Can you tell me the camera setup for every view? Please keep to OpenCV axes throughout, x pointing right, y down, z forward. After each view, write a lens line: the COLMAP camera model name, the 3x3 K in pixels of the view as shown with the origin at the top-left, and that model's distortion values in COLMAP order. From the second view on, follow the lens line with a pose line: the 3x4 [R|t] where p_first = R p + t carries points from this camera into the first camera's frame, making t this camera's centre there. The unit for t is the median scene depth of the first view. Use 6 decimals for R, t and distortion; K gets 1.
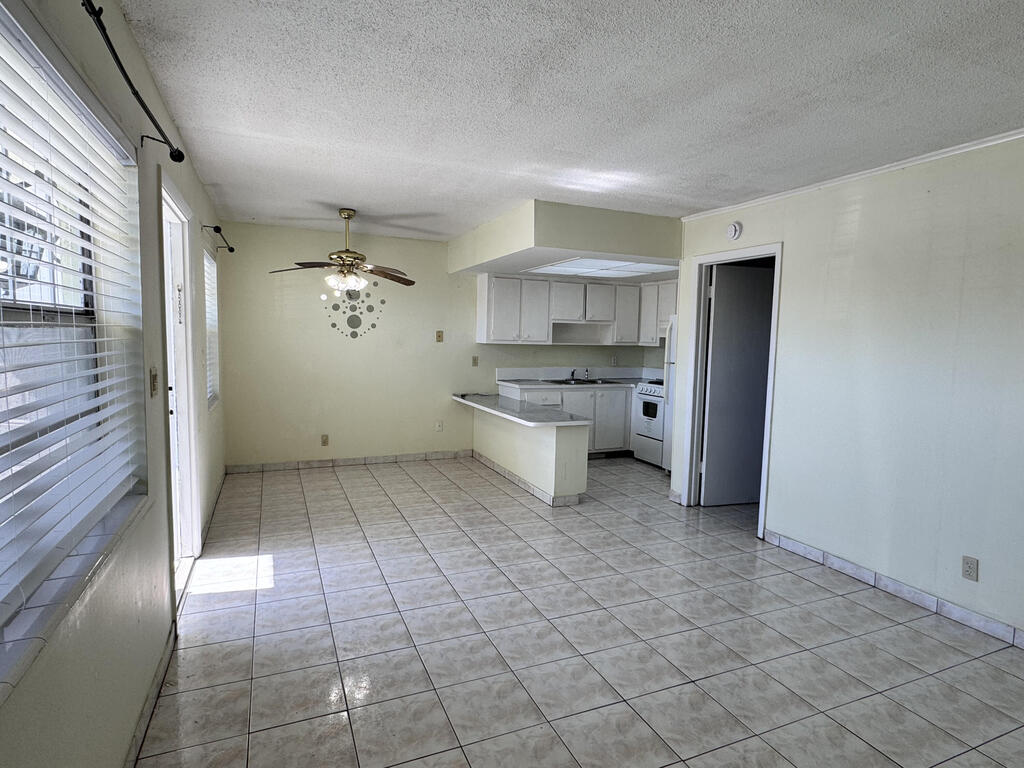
lens RADIAL K [[556.2, 0, 512.0], [0, 556.2, 384.0], [0, 0, 1]] dist [0.005562, 0.000628]
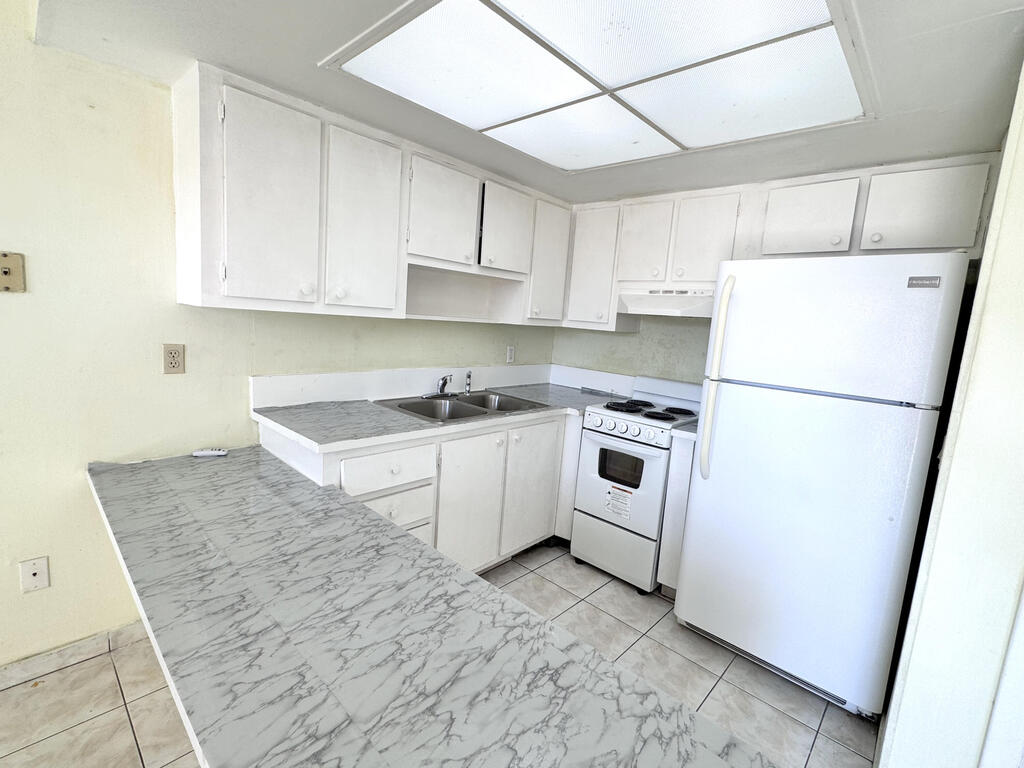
lens RADIAL K [[460.0, 0, 512.0], [0, 460.0, 384.0], [0, 0, 1]] dist [-0.021195, 0.000028]
pose [[0.914428, -0.011577, 0.404583, 0.008950], [-0.019532, 0.997164, 0.072679, -0.053952], [-0.404277, -0.074362, 0.911609, 0.728215]]
